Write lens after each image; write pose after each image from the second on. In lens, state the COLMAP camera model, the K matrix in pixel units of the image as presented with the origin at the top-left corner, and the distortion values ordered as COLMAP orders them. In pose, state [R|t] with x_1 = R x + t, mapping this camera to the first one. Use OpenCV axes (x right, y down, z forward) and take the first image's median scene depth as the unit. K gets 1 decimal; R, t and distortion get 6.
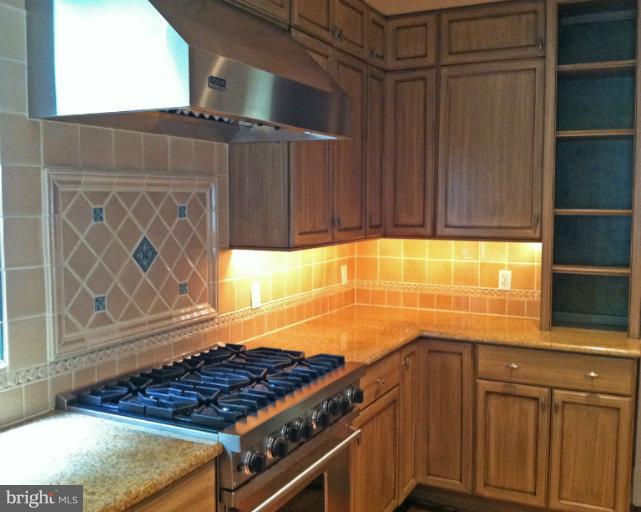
lens RADIAL K [[685.8, 0, 320.5], [0, 685.8, 256.0], [0, 0, 1]] dist [-0.002879, -0.014305]
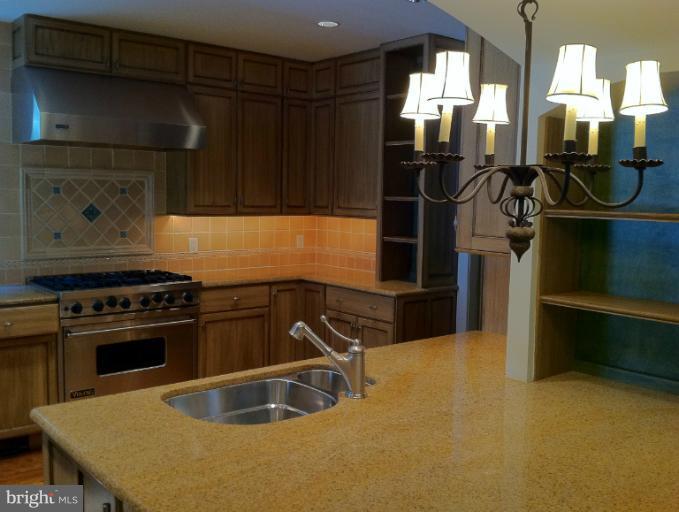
lens RADIAL K [[683.9, 0, 339.5], [0, 683.9, 256.0], [0, 0, 1]] dist [0.012231, -0.010041]
pose [[0.931106, 0.051991, -0.361024, 0.879439], [-0.049799, 0.998641, 0.015380, 0.044081], [0.361333, 0.003658, 0.932430, -0.418952]]
